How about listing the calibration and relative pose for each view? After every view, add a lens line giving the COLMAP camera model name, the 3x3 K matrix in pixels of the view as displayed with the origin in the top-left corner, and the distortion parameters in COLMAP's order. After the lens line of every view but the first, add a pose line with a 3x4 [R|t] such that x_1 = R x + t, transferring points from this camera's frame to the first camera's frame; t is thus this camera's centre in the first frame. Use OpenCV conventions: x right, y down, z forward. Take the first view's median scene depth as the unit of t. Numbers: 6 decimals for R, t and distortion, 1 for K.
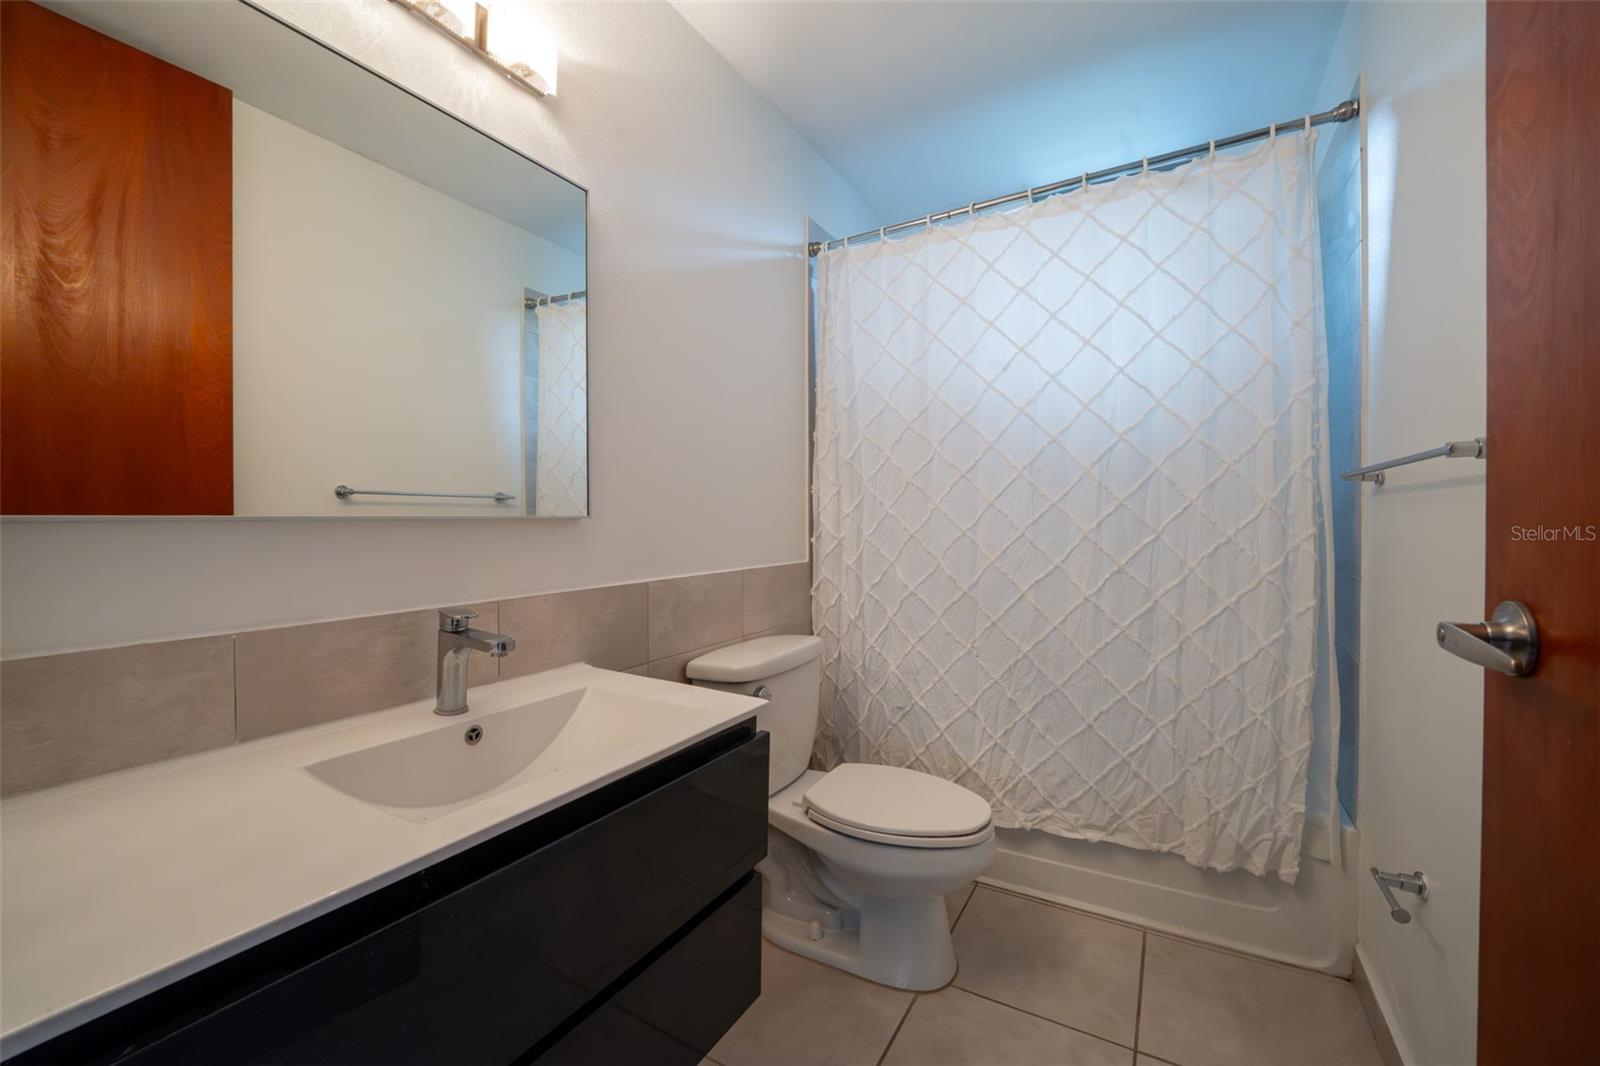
lens RADIAL K [[652.3, 0, 800.0], [0, 652.3, 533.0], [0, 0, 1]] dist [-0.001674, -0.000003]
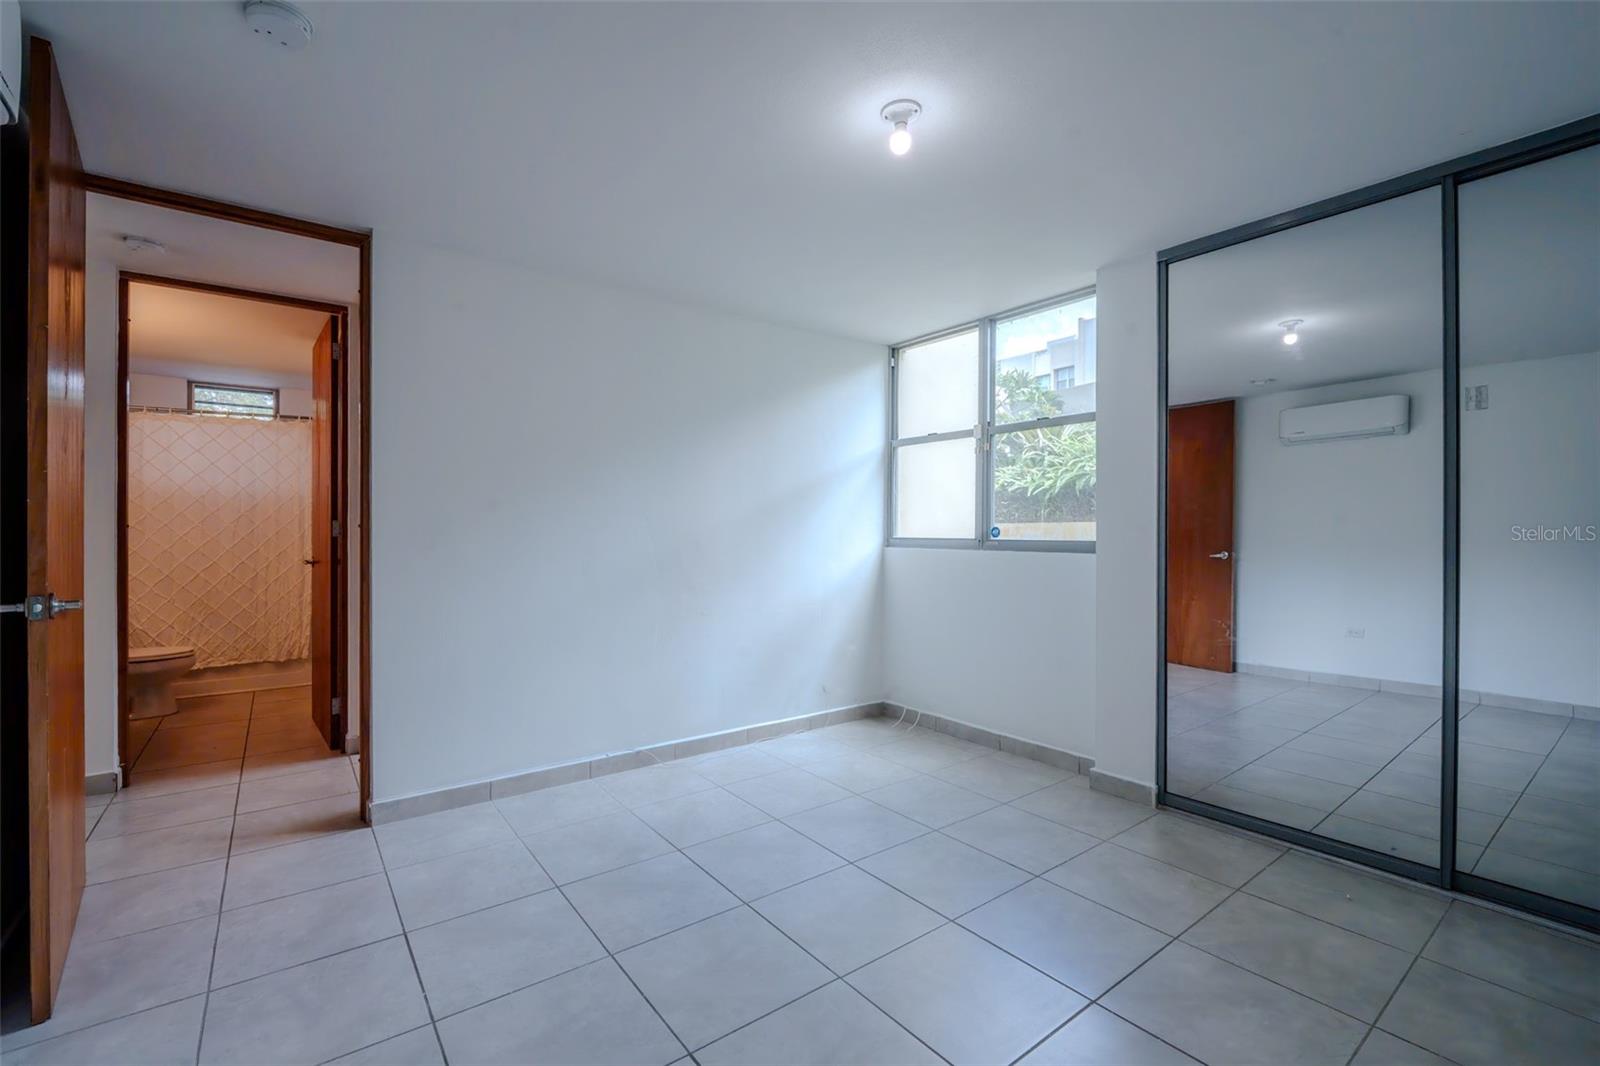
lens RADIAL K [[721.2, 0, 800.0], [0, 721.2, 533.0], [0, 0, 1]] dist [-0.000194, -0.000096]
pose [[0.373513, -0.000802, 0.927625, -1.507801], [0.006245, 0.999979, -0.001650, -0.046705], [-0.927604, 0.006409, 0.373510, -2.399585]]
